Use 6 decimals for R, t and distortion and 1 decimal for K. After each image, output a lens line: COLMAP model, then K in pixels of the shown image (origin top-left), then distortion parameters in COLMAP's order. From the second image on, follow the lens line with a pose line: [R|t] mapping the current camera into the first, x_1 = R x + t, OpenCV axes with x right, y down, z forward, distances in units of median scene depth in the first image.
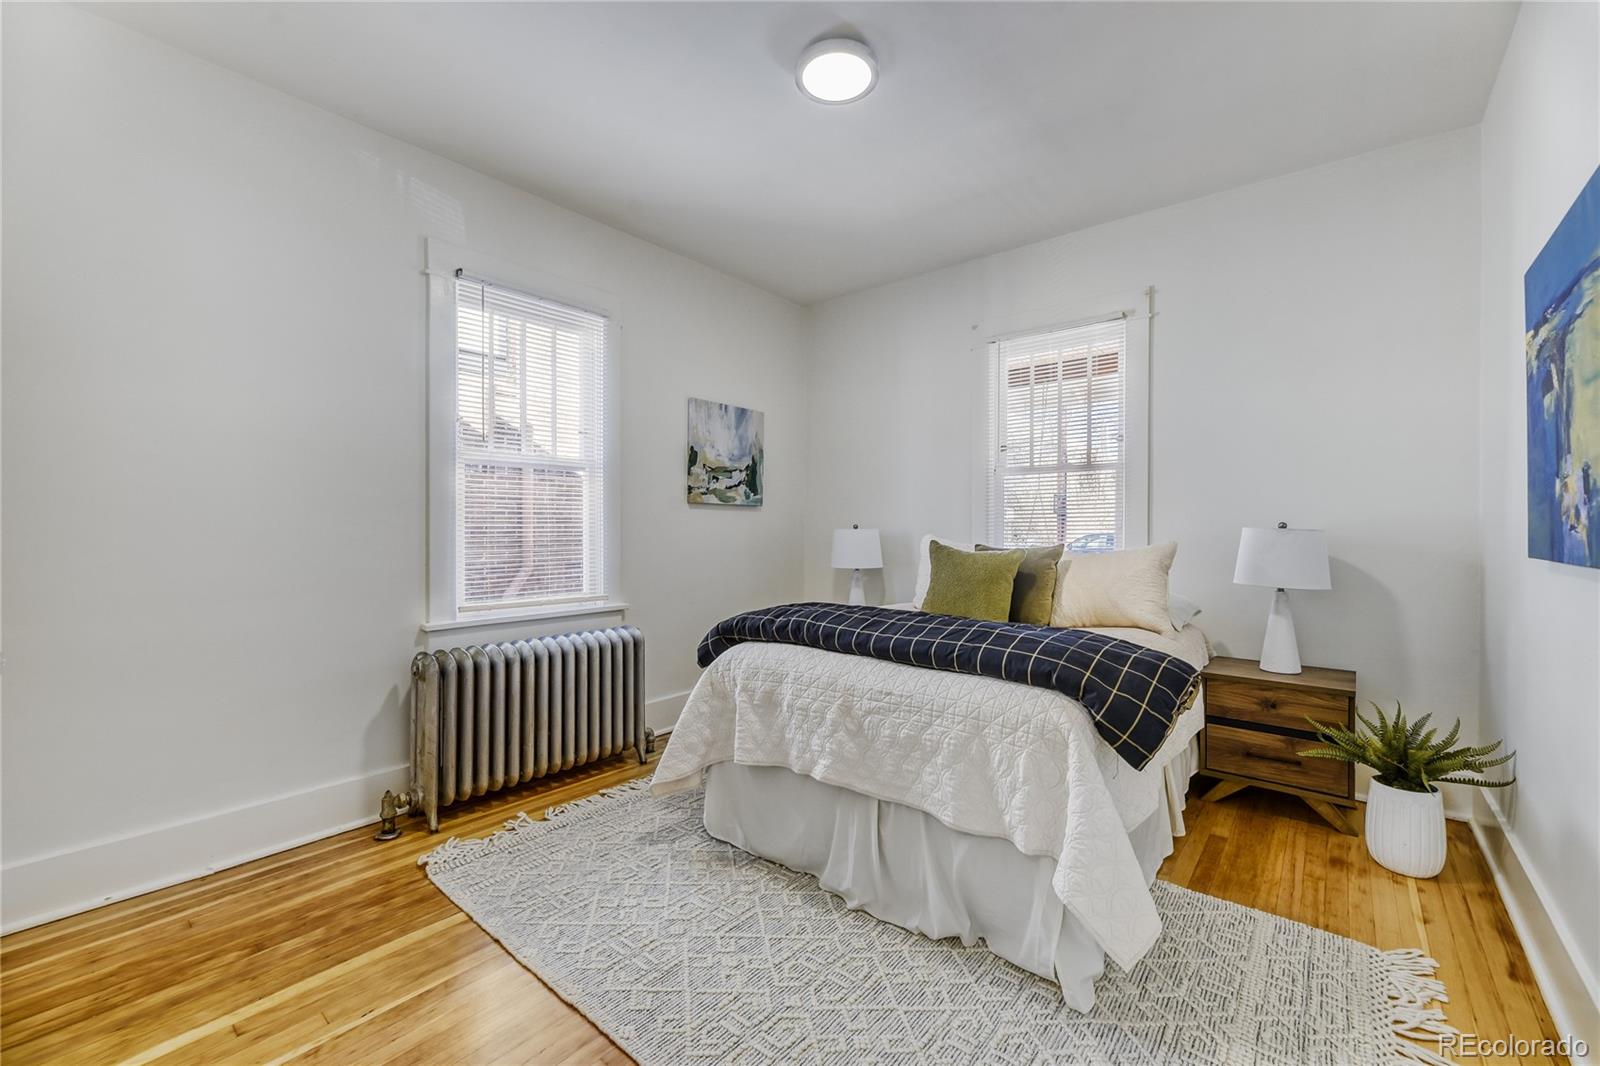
lens RADIAL K [[658.8, 0, 808.5], [0, 658.8, 523.9], [0, 0, 1]] dist [0.006218, -0.002196]
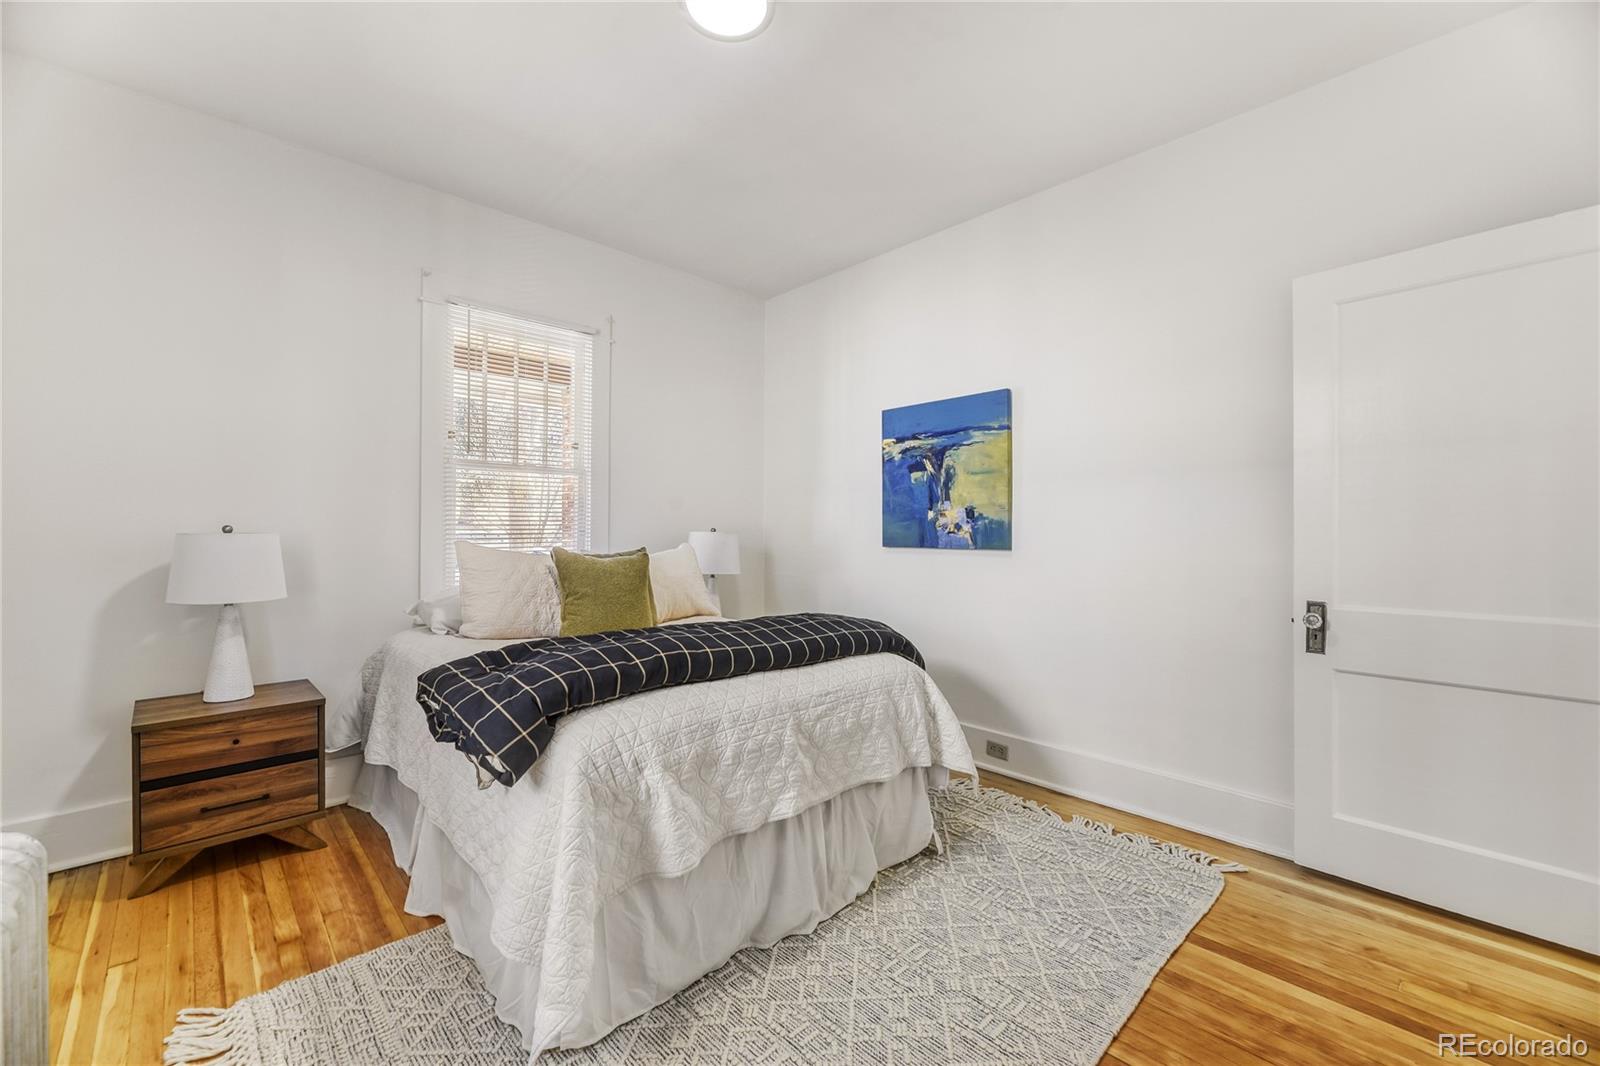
lens RADIAL K [[658.8, 0, 810.4], [0, 658.8, 538.5], [0, 0, 1]] dist [0.006218, -0.002196]
pose [[0.108701, -0.001206, 0.994074, -0.848003], [-0.000576, 0.999999, 0.001276, 0.015484], [-0.994074, -0.000711, 0.108701, 0.868246]]
